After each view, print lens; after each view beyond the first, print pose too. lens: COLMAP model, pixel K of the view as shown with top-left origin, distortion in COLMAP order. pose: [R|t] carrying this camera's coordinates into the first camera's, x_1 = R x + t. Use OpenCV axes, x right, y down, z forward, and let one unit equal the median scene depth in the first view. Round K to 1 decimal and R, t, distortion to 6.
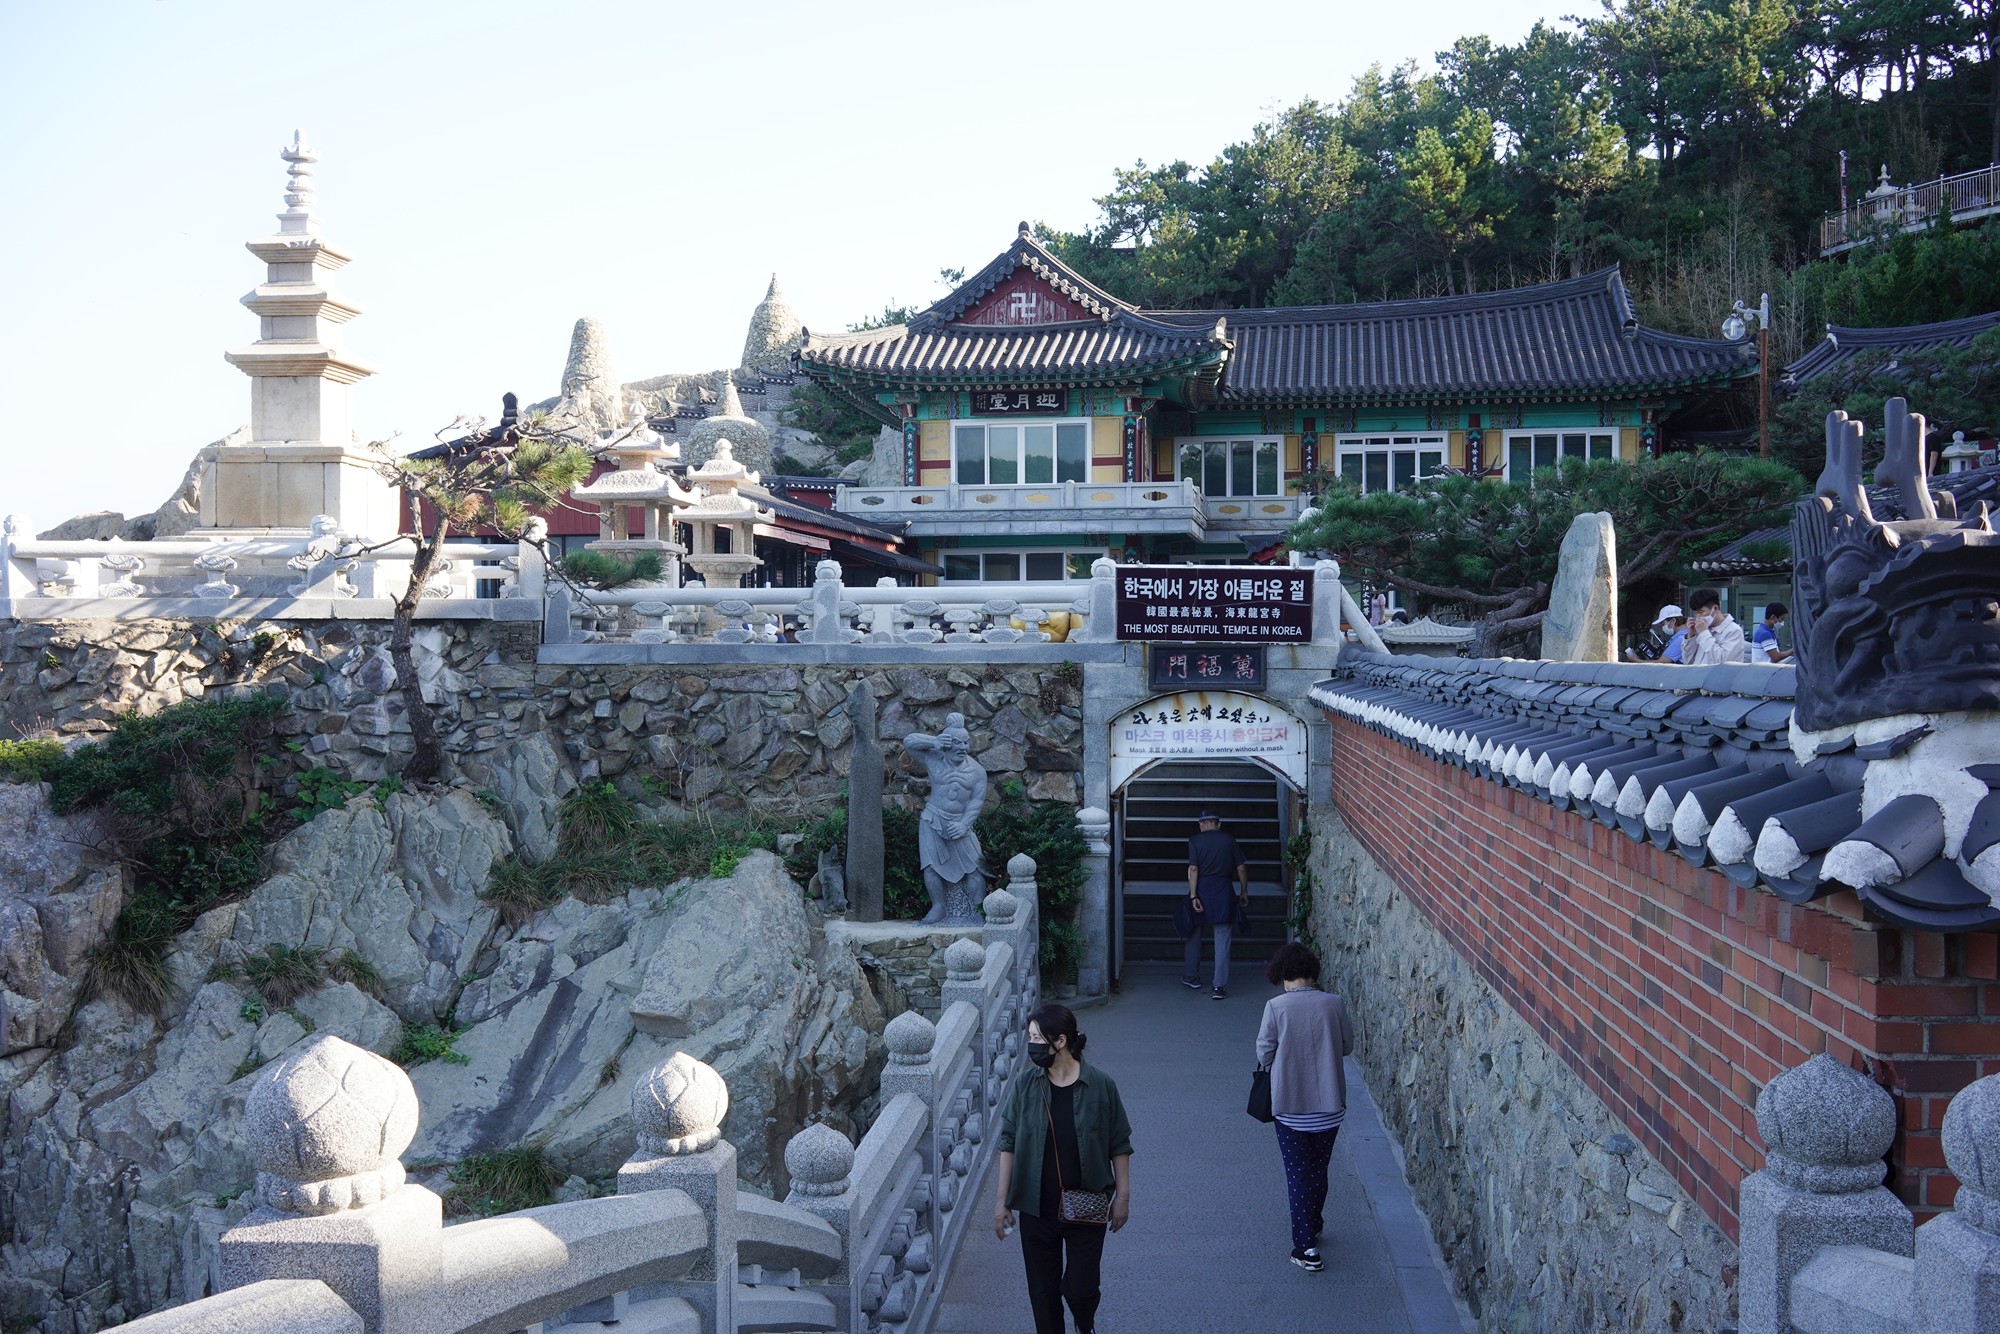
lens RADIAL K [[2015.7, 0, 992.8], [0, 2015.7, 692.3], [0, 0, 1]] dist [0.050853, -0.221643]
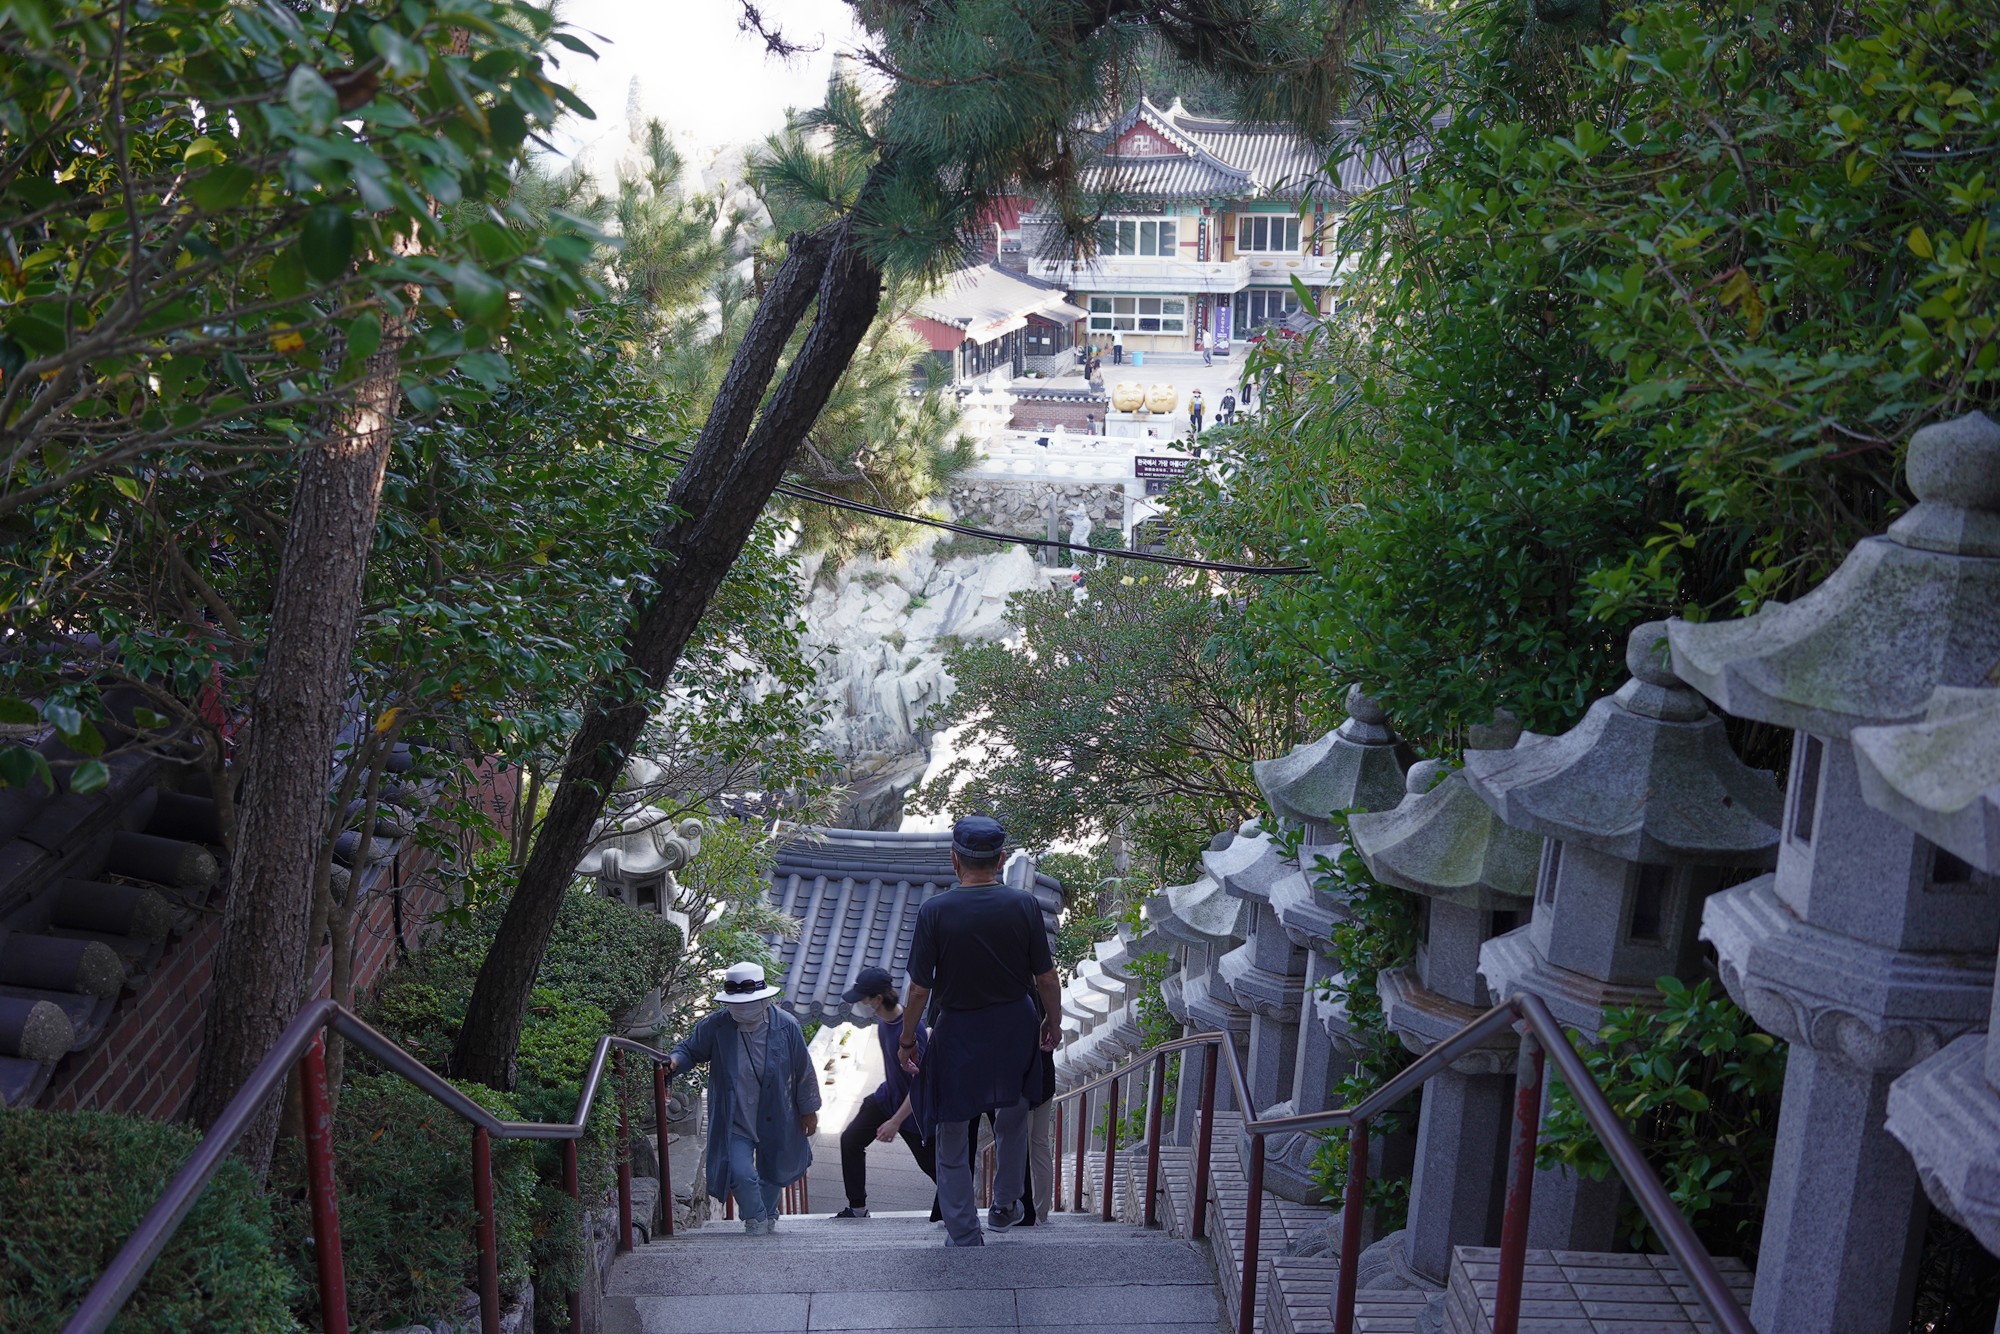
lens RADIAL K [[2015.7, 0, 992.8], [0, 2015.7, 692.3], [0, 0, 1]] dist [0.050853, -0.221643]
pose [[0.996833, 0.025619, -0.075287, 0.081919], [-0.006345, 0.969292, 0.245831, -0.445149], [0.079273, -0.244574, 0.966385, -1.986263]]
